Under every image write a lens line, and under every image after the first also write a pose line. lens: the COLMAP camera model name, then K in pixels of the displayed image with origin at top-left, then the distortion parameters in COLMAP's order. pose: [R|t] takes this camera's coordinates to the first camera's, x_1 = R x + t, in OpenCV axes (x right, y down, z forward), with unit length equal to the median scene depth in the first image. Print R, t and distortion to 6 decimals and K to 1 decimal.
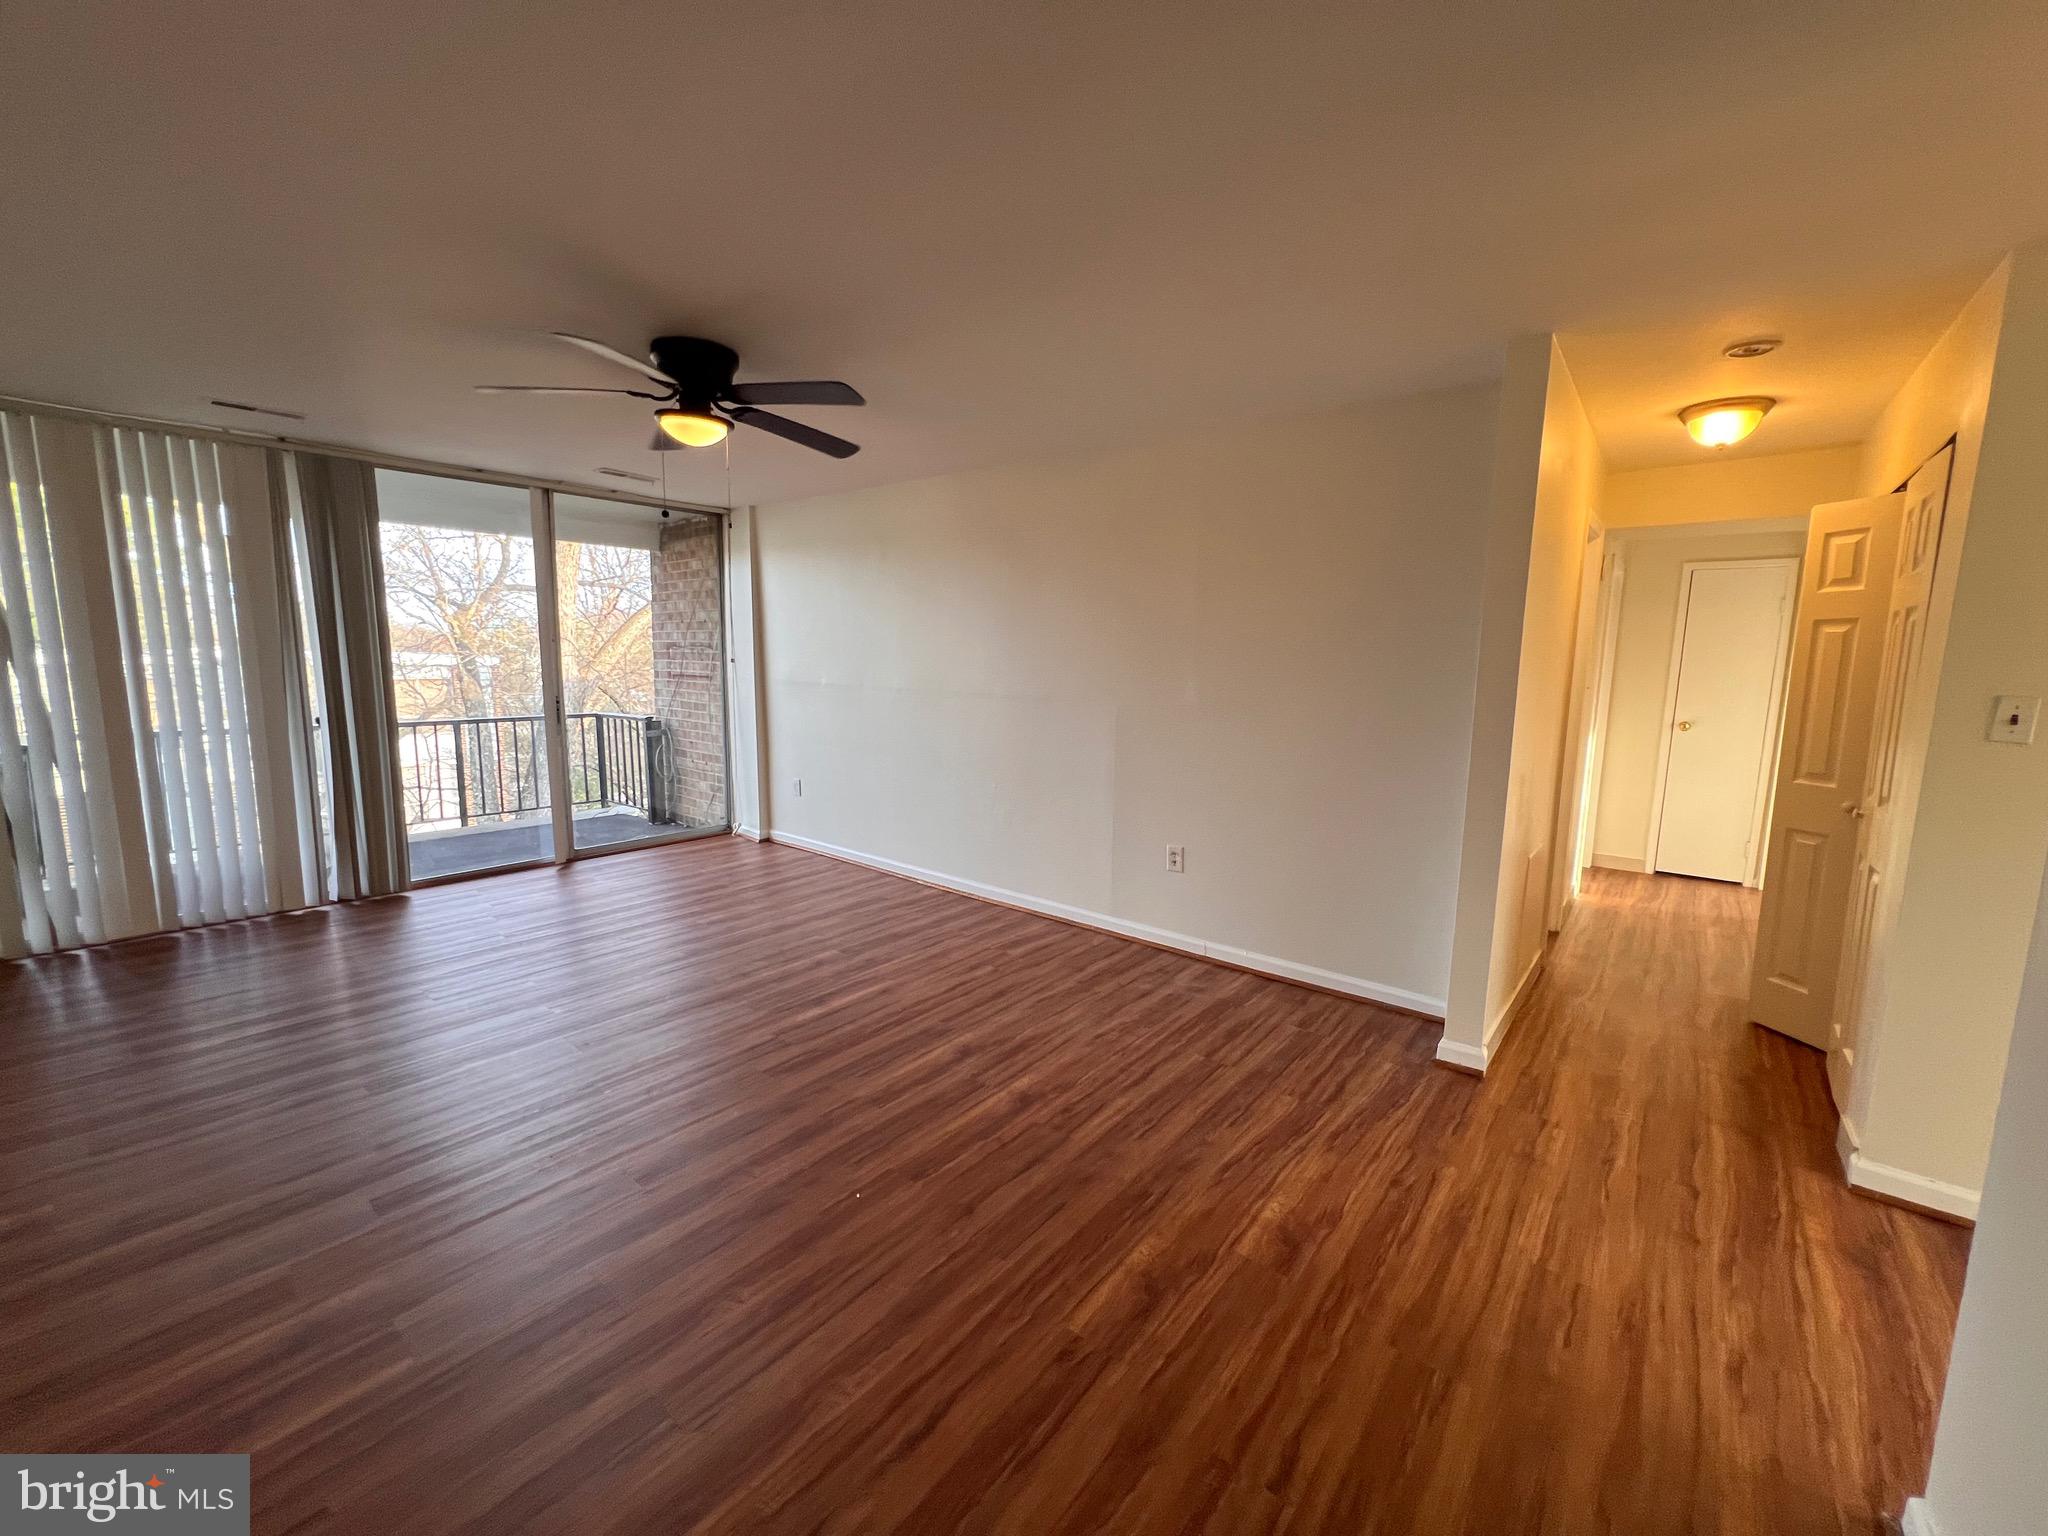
lens RADIAL K [[818.0, 0, 1018.1], [0, 818.0, 765.5], [0, 0, 1]] dist [-0.002271, -0.000180]
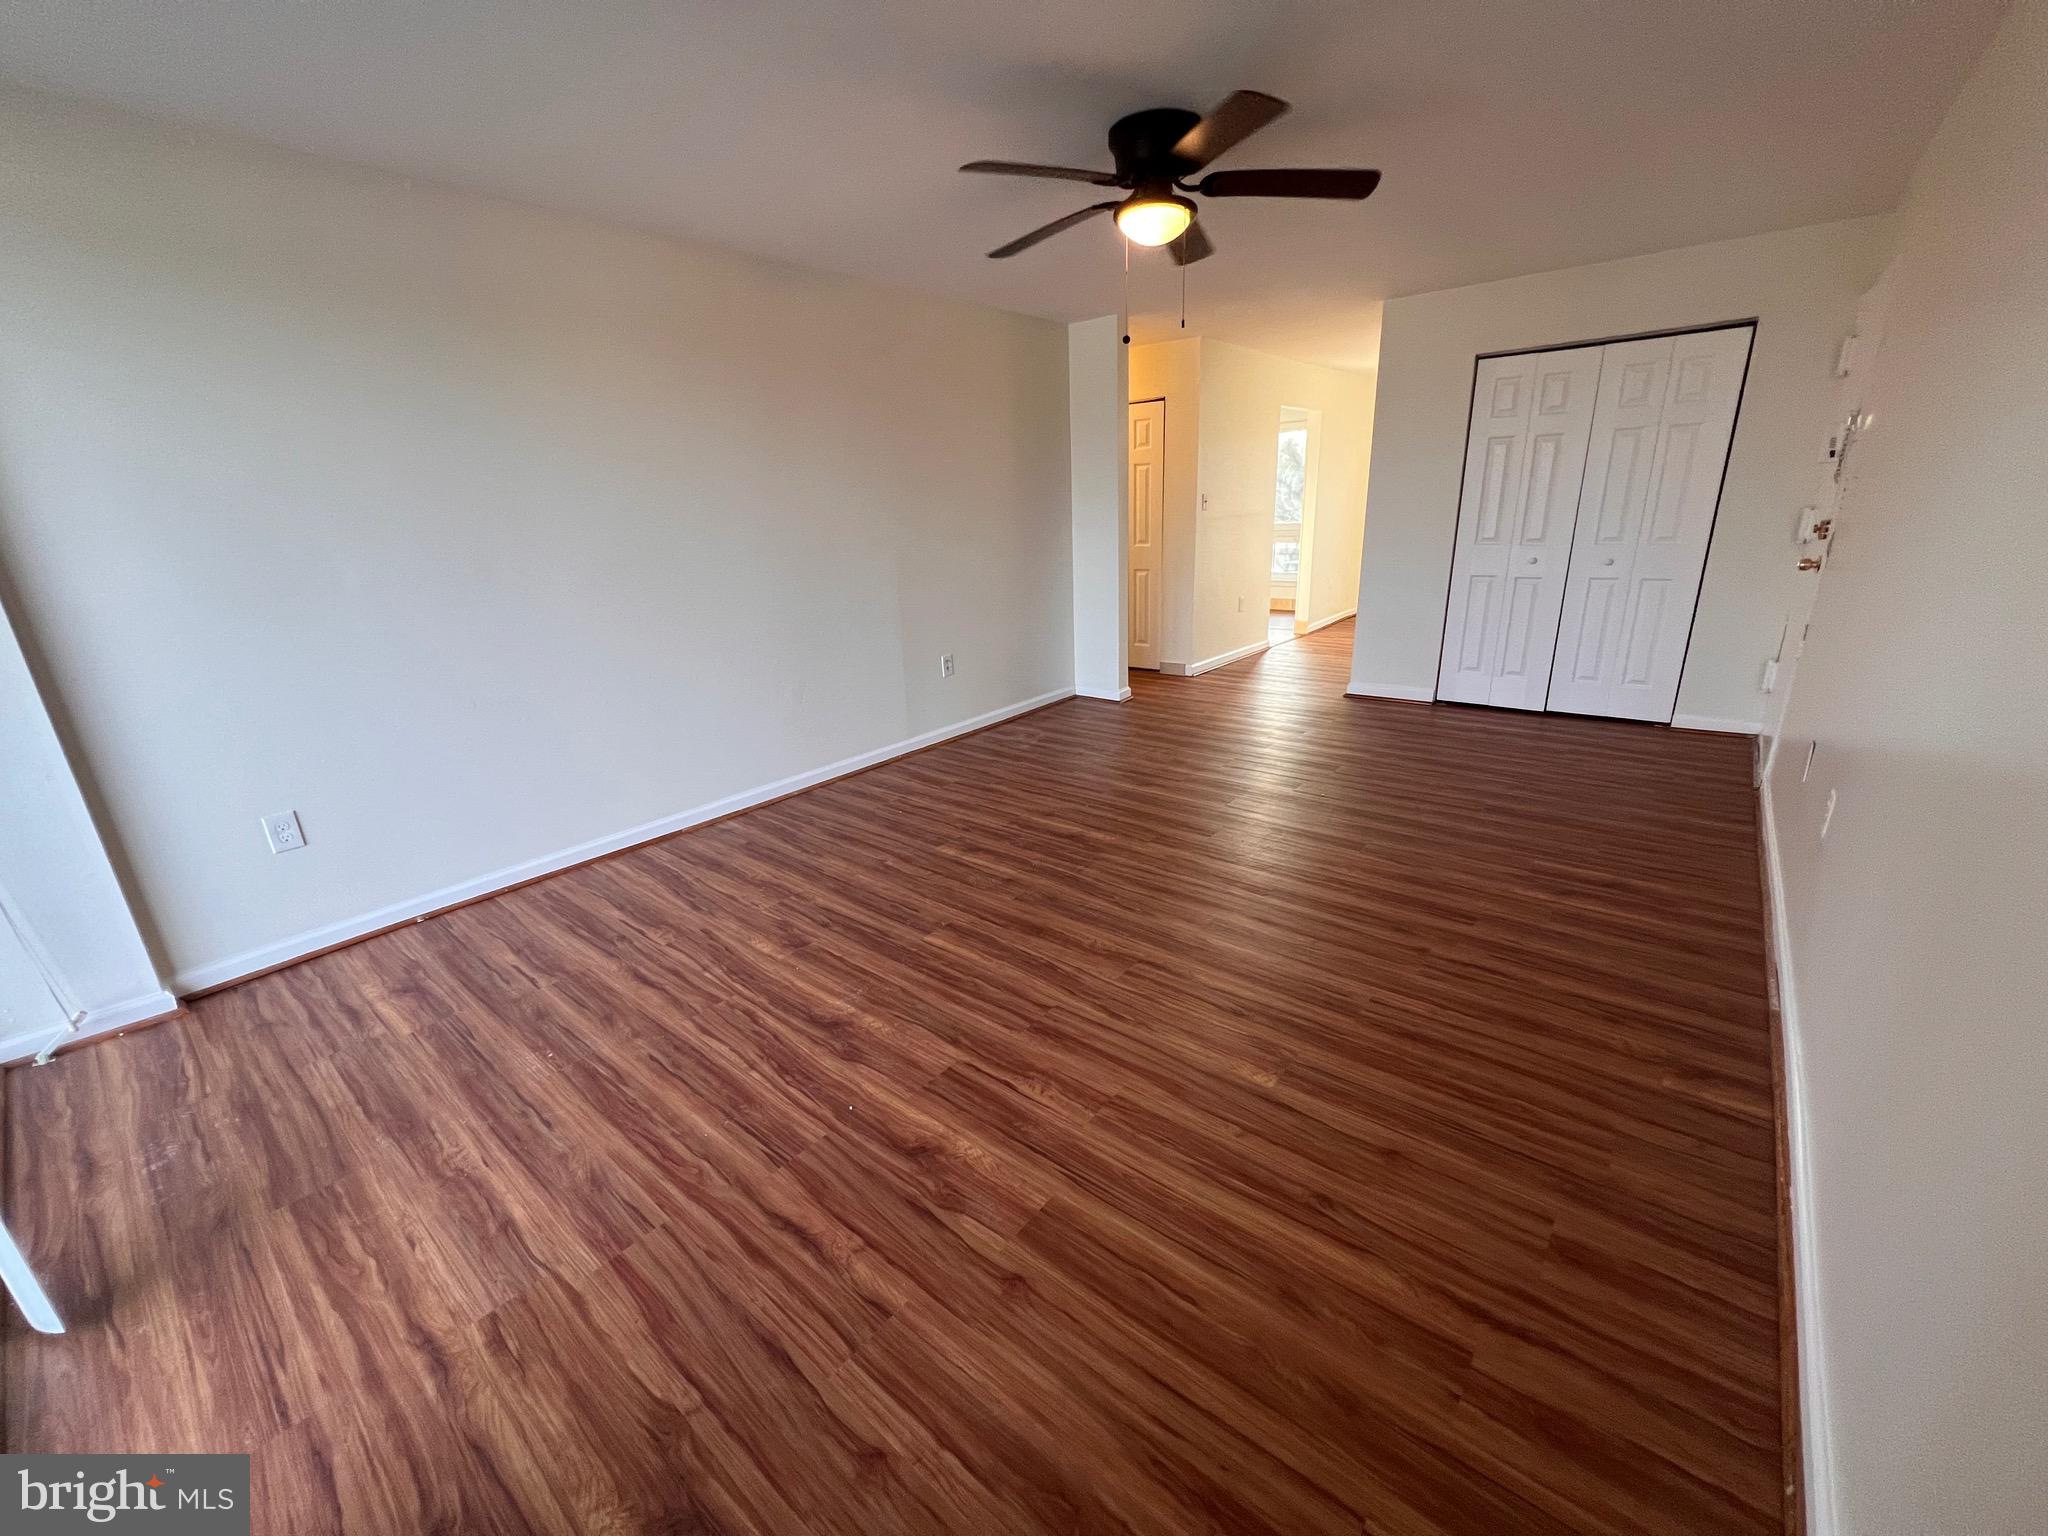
lens RADIAL K [[818.0, 0, 1018.1], [0, 818.0, 765.5], [0, 0, 1]] dist [-0.002271, -0.000180]
pose [[0.008302, -0.327271, 0.944894, -1.064210], [0.177454, 0.930411, 0.320695, -0.125710], [-0.984094, 0.165013, 0.065800, 0.878774]]
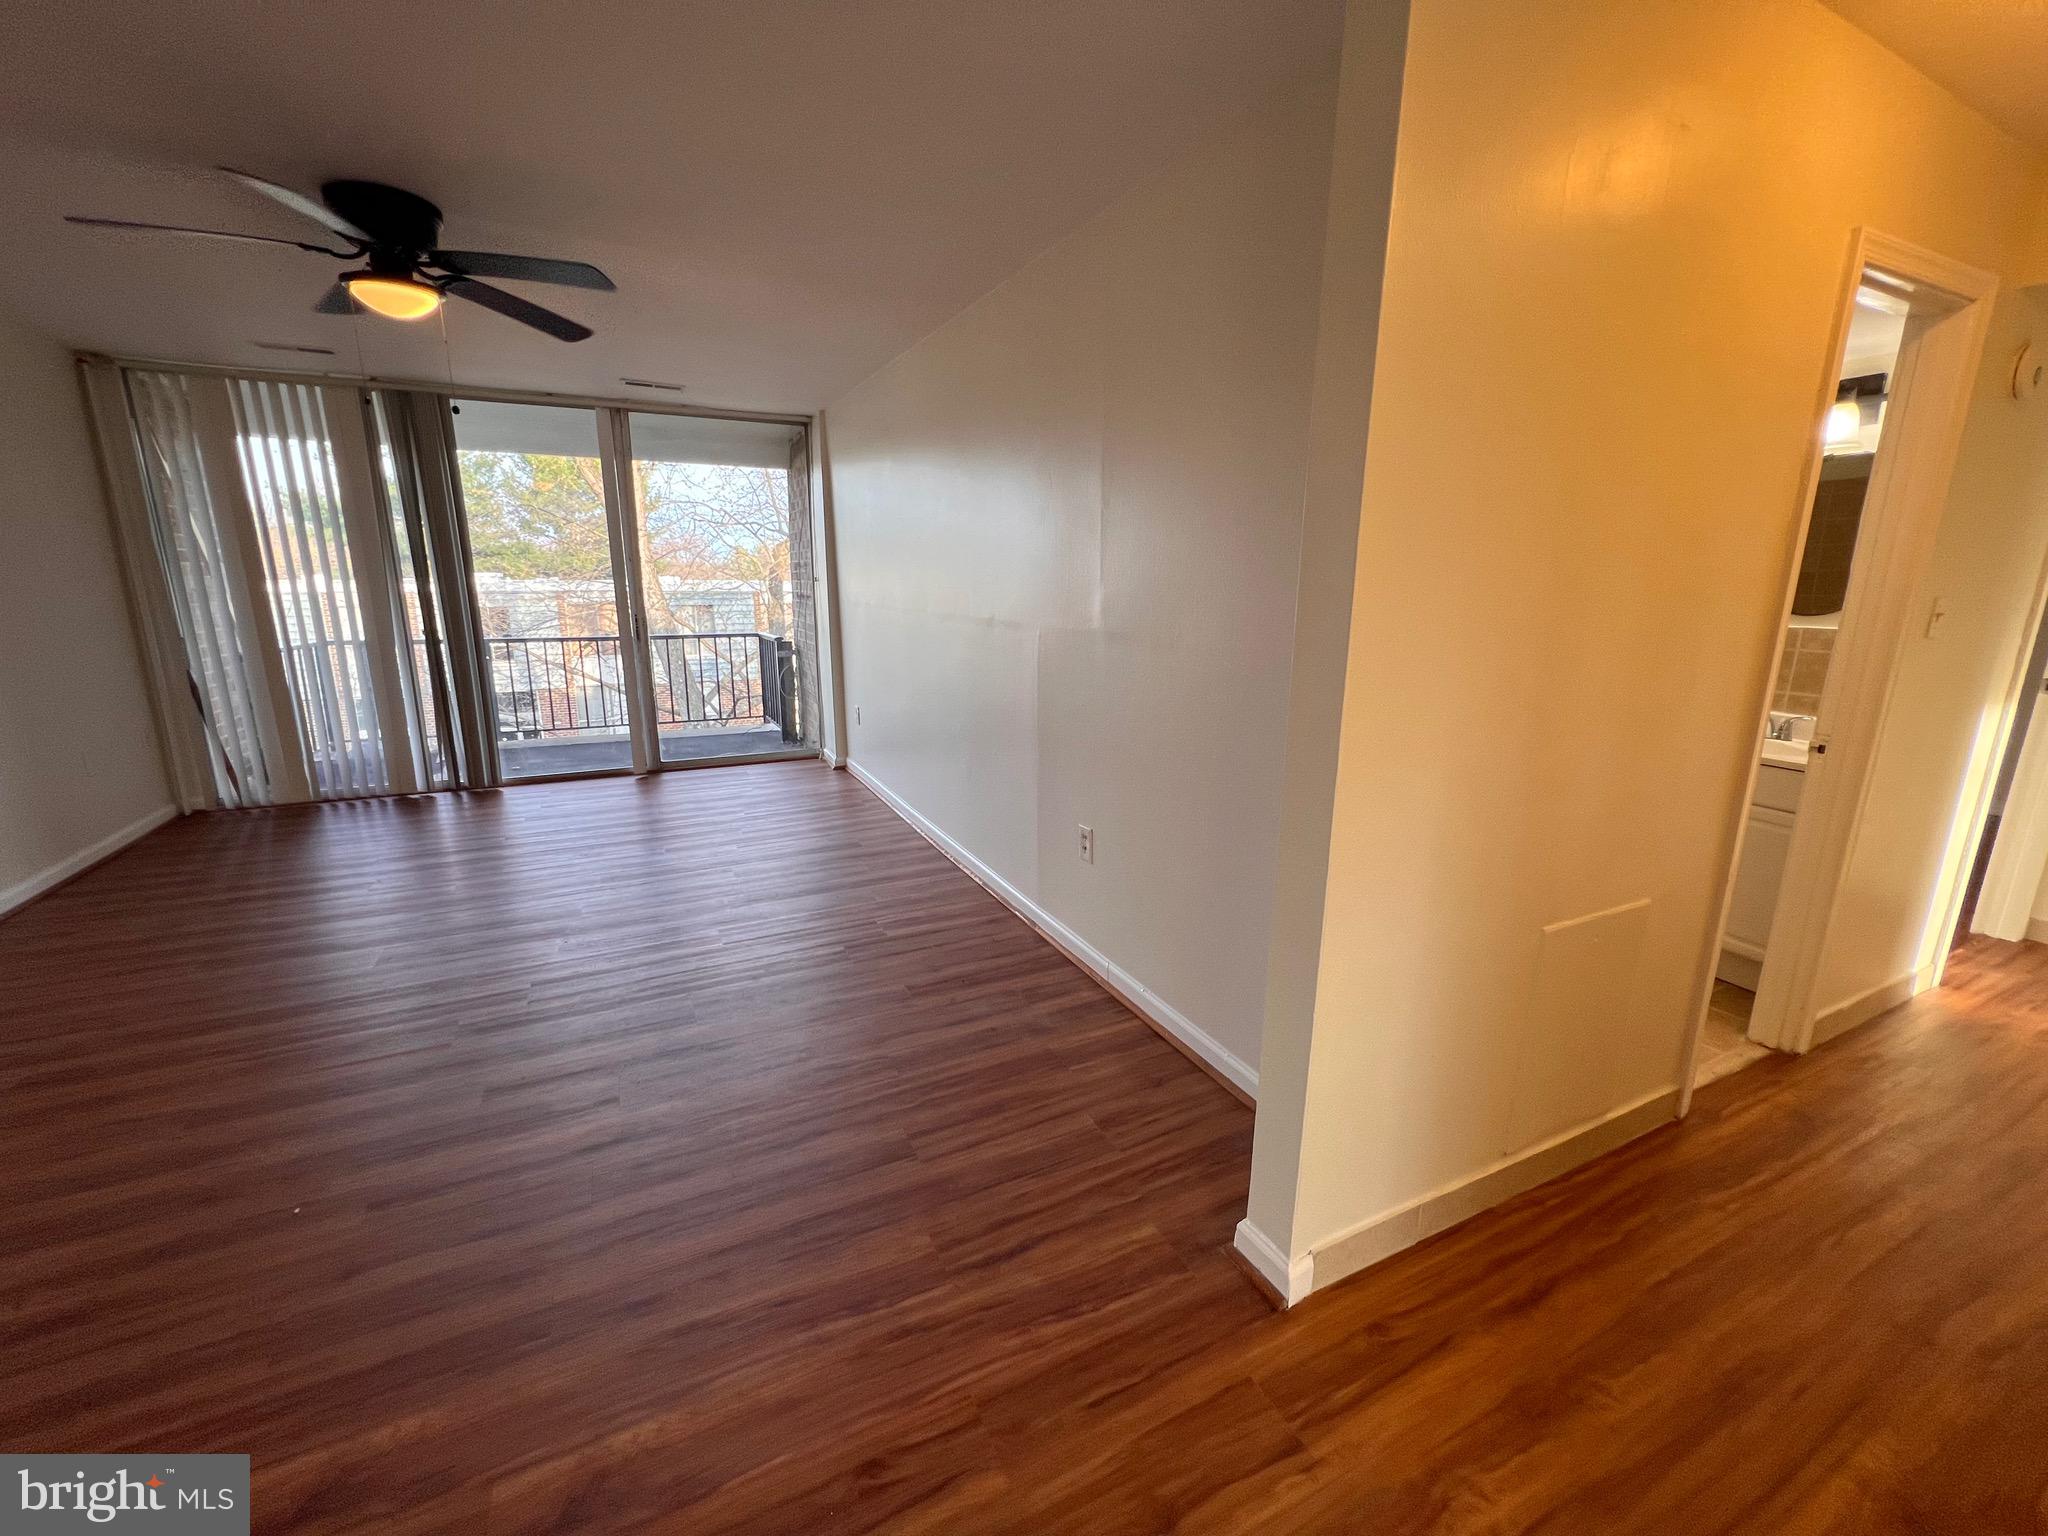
lens RADIAL K [[819.4, 0, 1021.0], [0, 819.4, 763.6], [0, 0, 1]] dist [-0.003011, 0.000525]
pose [[0.911713, 0.084389, -0.402068, 0.446397], [-0.051012, 0.994356, 0.093029, -0.023821], [0.407649, -0.064306, 0.910872, 0.328936]]
